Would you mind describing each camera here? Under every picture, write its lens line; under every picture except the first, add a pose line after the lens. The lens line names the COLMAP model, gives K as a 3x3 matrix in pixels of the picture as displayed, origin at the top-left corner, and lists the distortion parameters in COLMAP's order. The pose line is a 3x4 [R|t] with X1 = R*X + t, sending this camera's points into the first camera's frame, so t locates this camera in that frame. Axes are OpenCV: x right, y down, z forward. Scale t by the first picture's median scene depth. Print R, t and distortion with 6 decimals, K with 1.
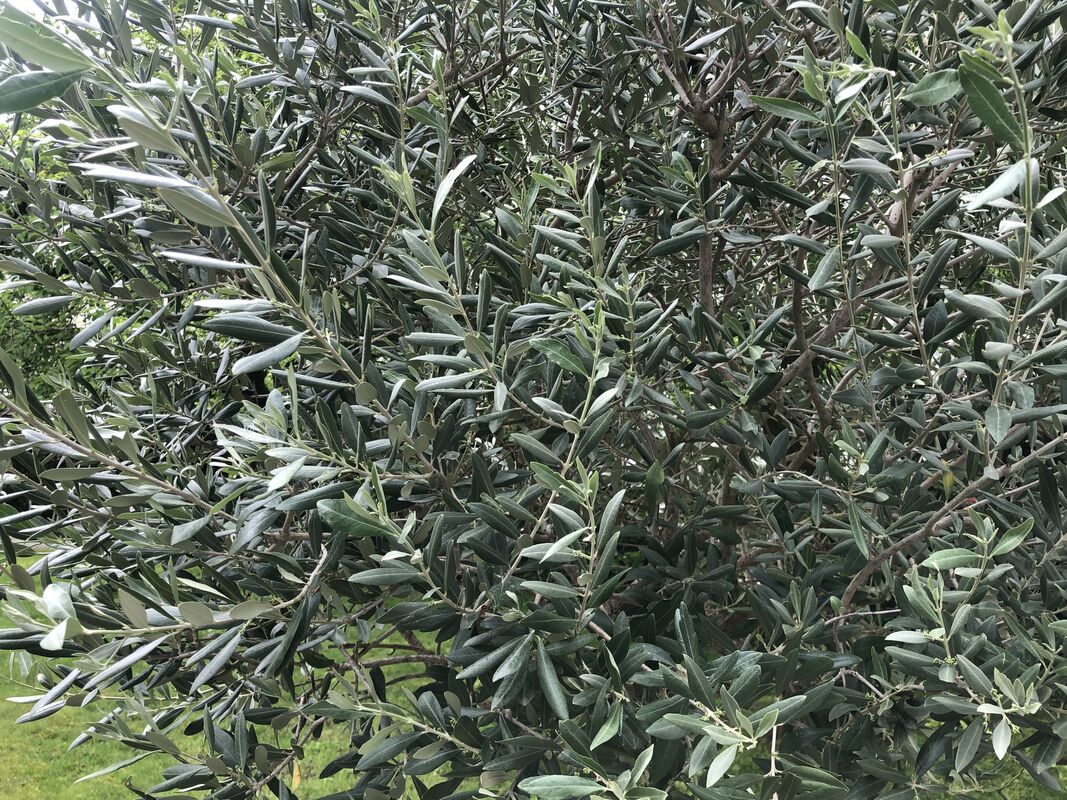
lens RADIAL K [[899.8, 0, 533.5], [0, 899.8, 399.3], [0, 0, 1]] dist [0.010509, 0.003282]
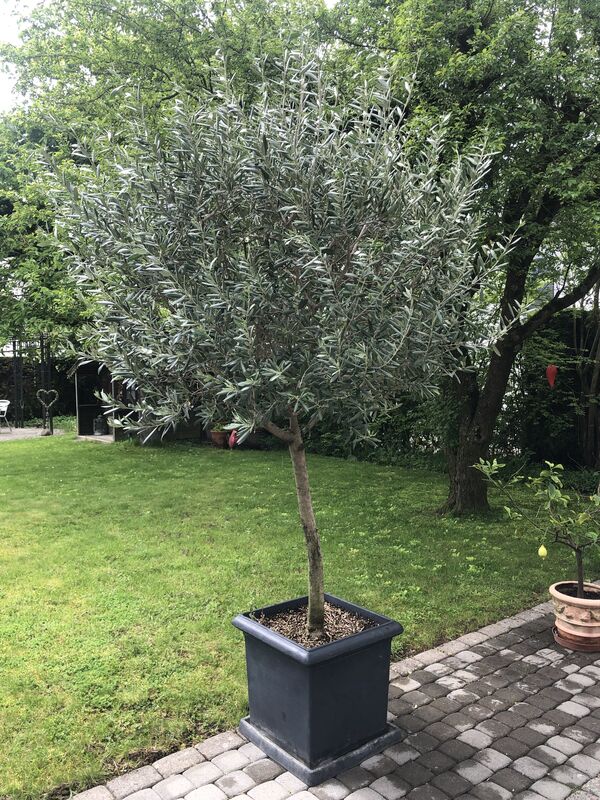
lens RADIAL K [[674.7, 0, 300.4], [0, 674.7, 400.3], [0, 0, 1]] dist [0.010509, 0.003282]
pose [[0.998532, -0.044267, -0.031219, 0.393712], [0.047512, 0.992537, 0.112305, 0.091956], [0.026014, -0.113623, 0.993183, -2.327038]]
